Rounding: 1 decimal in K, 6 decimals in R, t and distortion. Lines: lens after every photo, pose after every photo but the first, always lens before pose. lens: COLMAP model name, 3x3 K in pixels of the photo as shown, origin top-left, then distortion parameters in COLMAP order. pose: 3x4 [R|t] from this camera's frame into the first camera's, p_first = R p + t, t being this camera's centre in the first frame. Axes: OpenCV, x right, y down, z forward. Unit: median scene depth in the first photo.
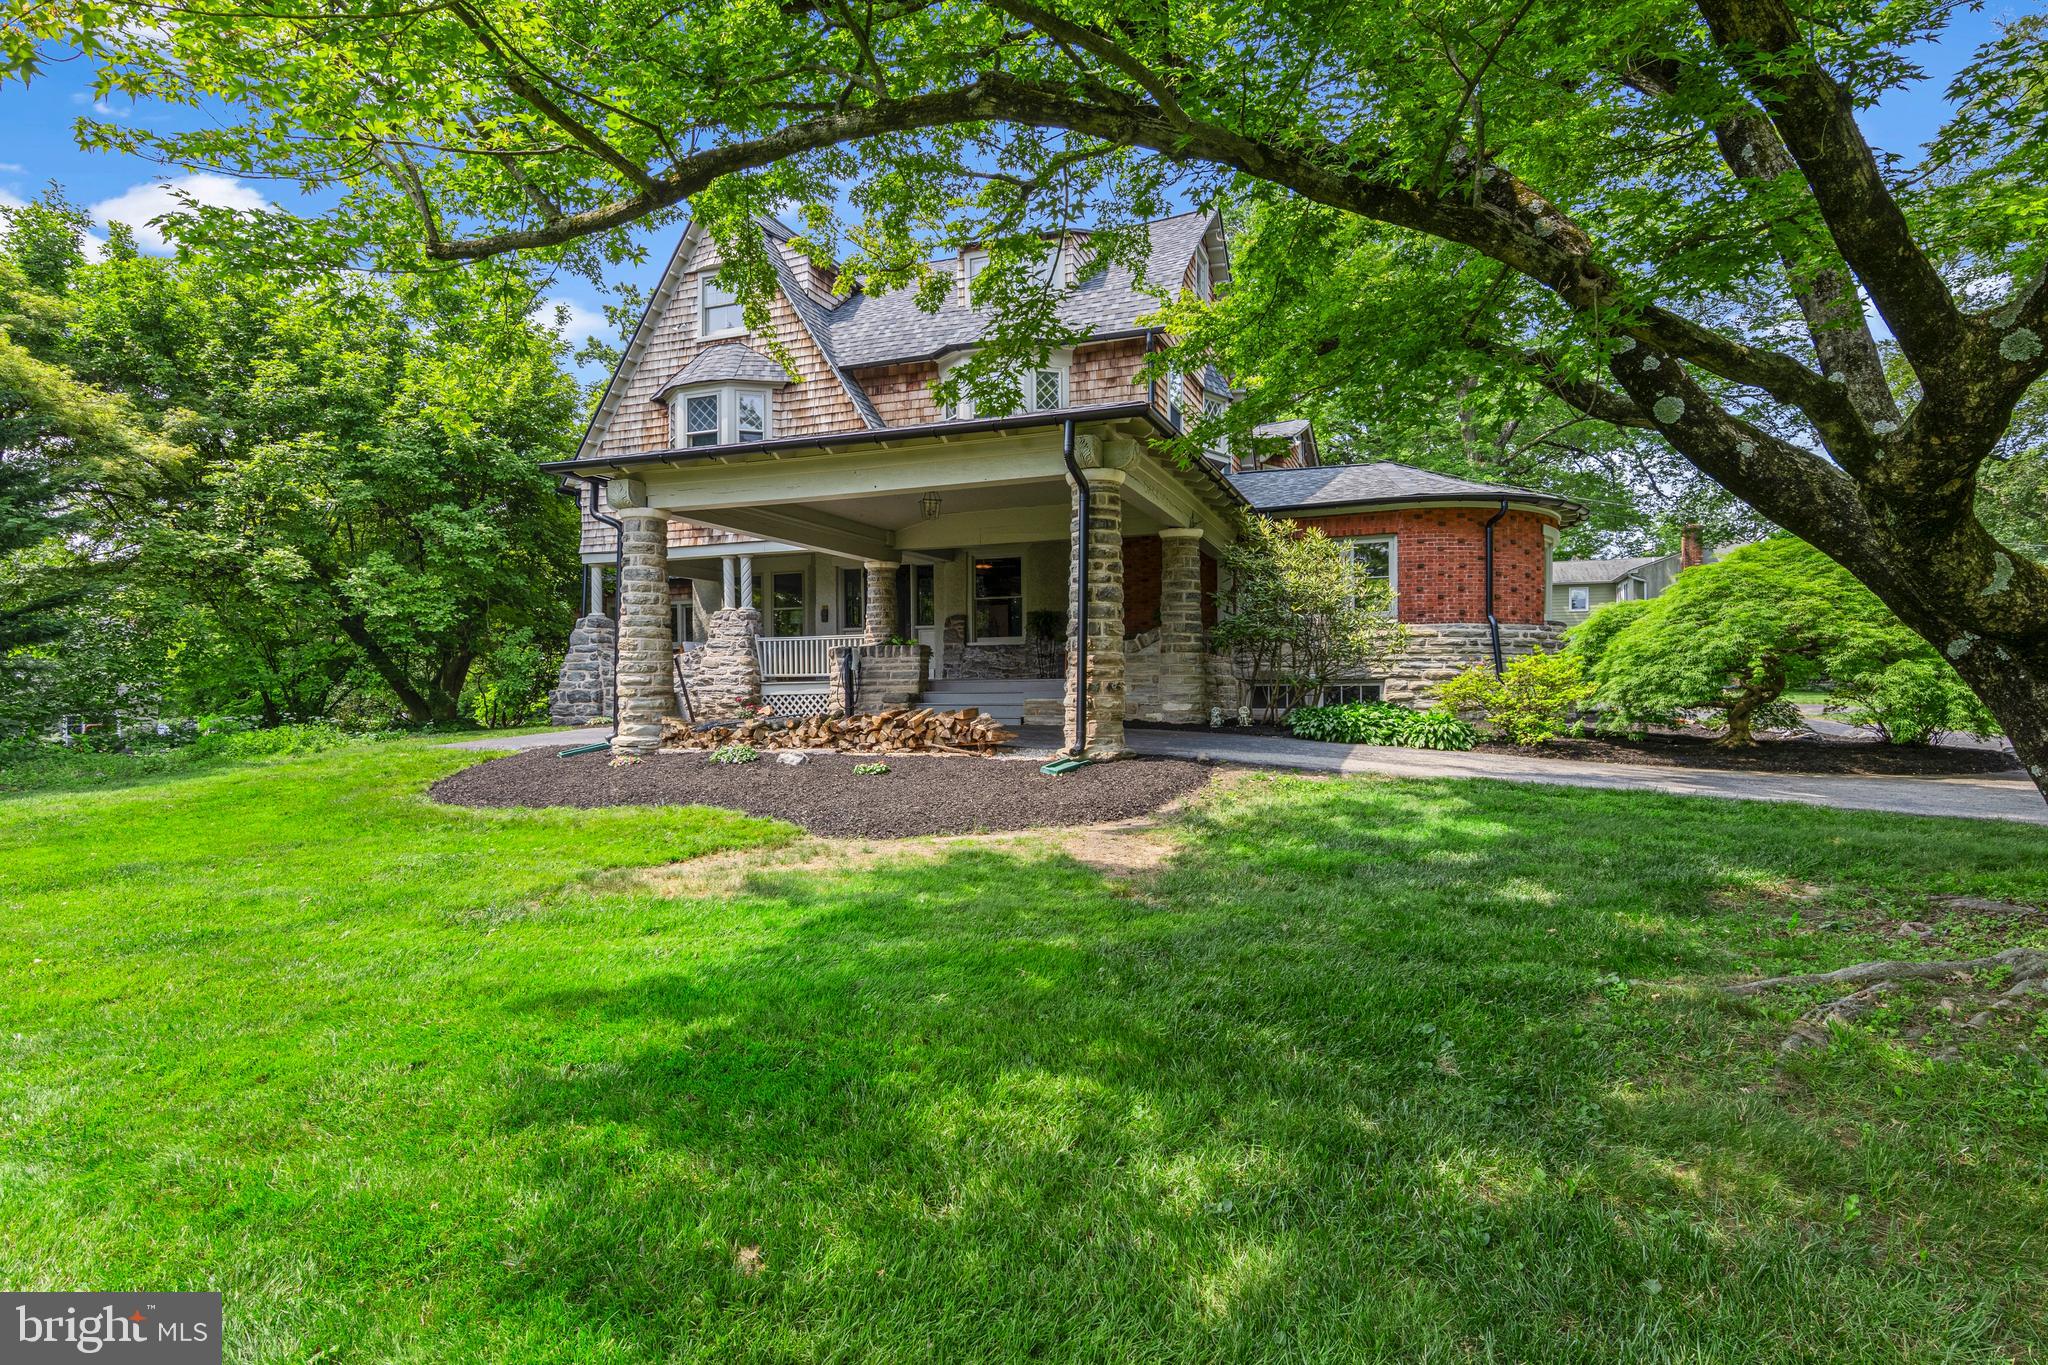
lens RADIAL K [[1049.3, 0, 1022.6], [0, 1049.3, 685.8], [0, 0, 1]] dist [0.003834, -0.001949]
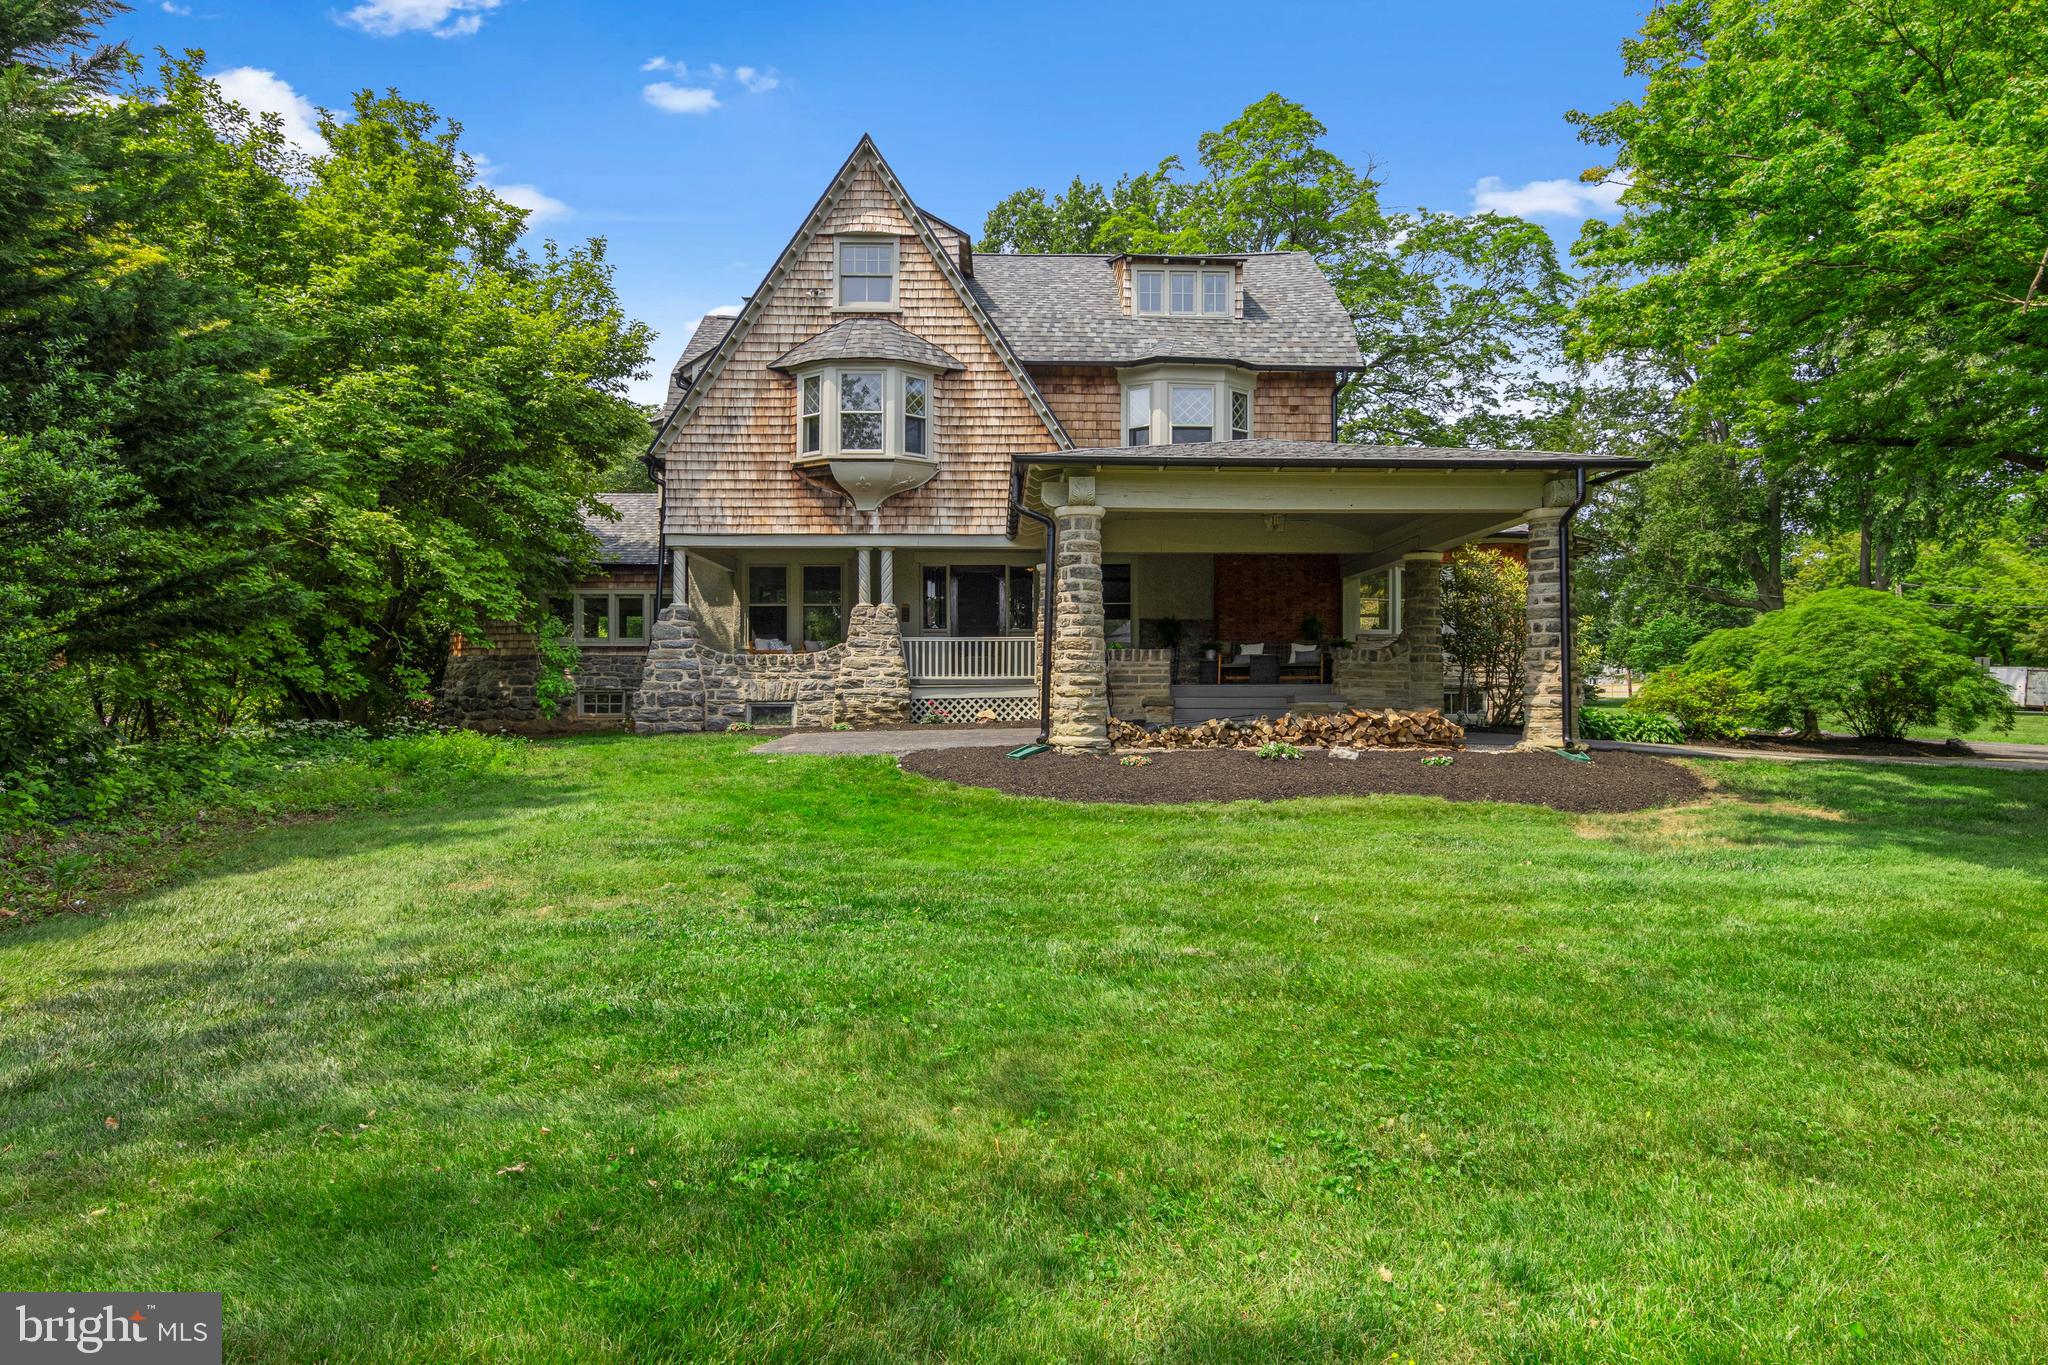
lens RADIAL K [[1159.7, 0, 1022.5], [0, 1159.7, 686.1], [0, 0, 1]] dist [-0.005548, -0.000356]
pose [[0.924550, 0.010754, 0.380909, -0.555097], [-0.006862, 0.999909, -0.011575, 0.008861], [-0.380999, 0.008088, 0.924540, 0.009329]]
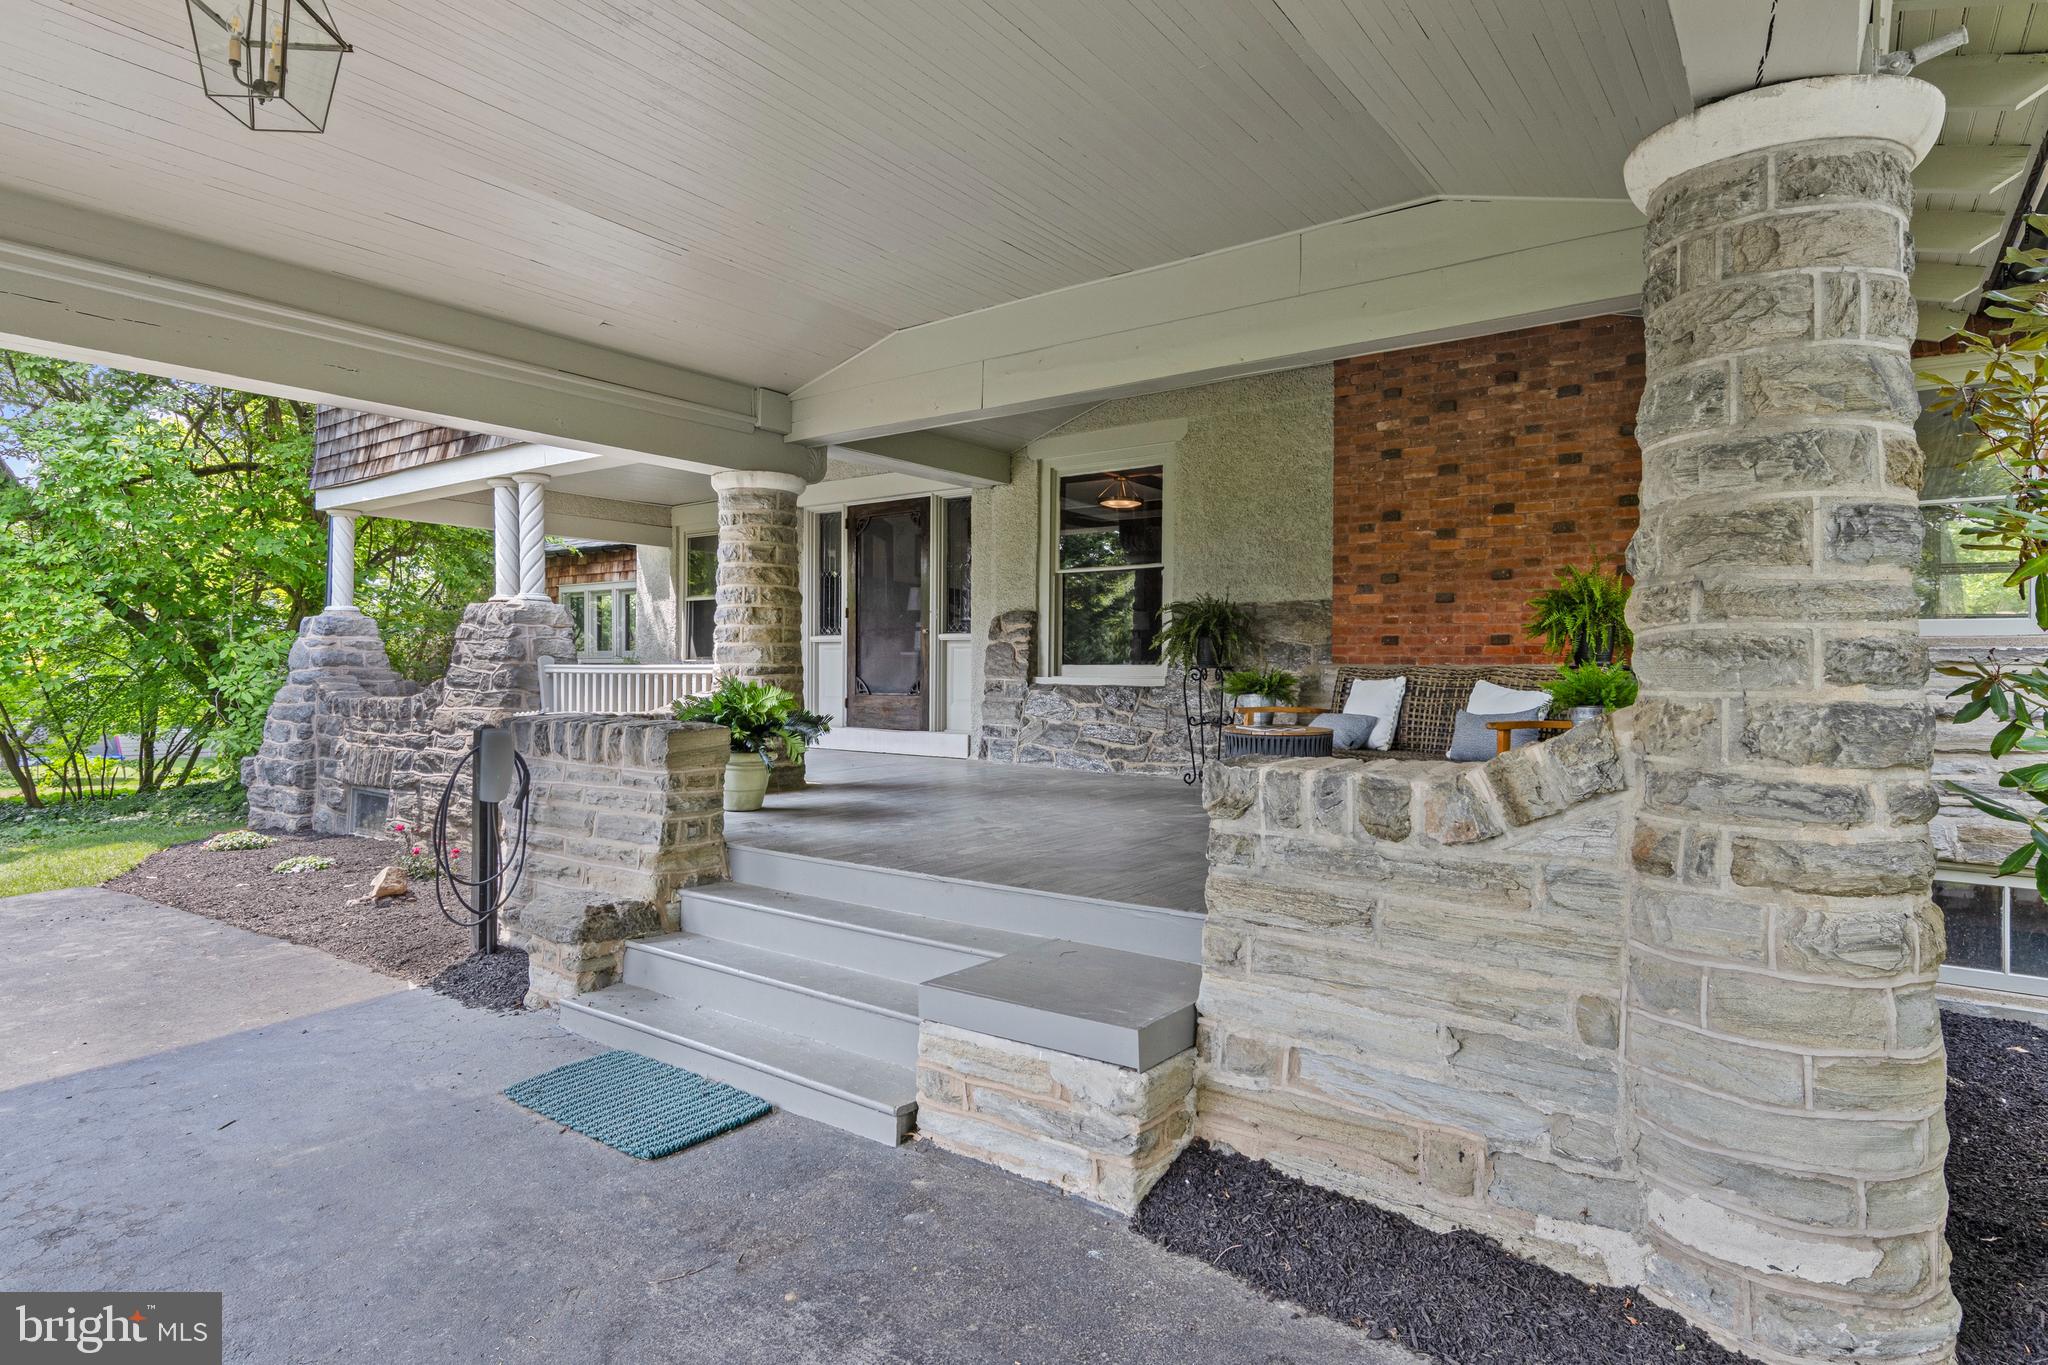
lens RADIAL K [[1112.3, 0, 1024.3], [0, 1112.3, 676.0], [0, 0, 1]] dist [0.000498, 0.000014]
pose [[0.962909, 0.014610, -0.269431, 0.065689], [-0.012888, 0.999884, 0.008159, -0.048526], [0.269518, -0.004383, 0.962985, 0.621508]]
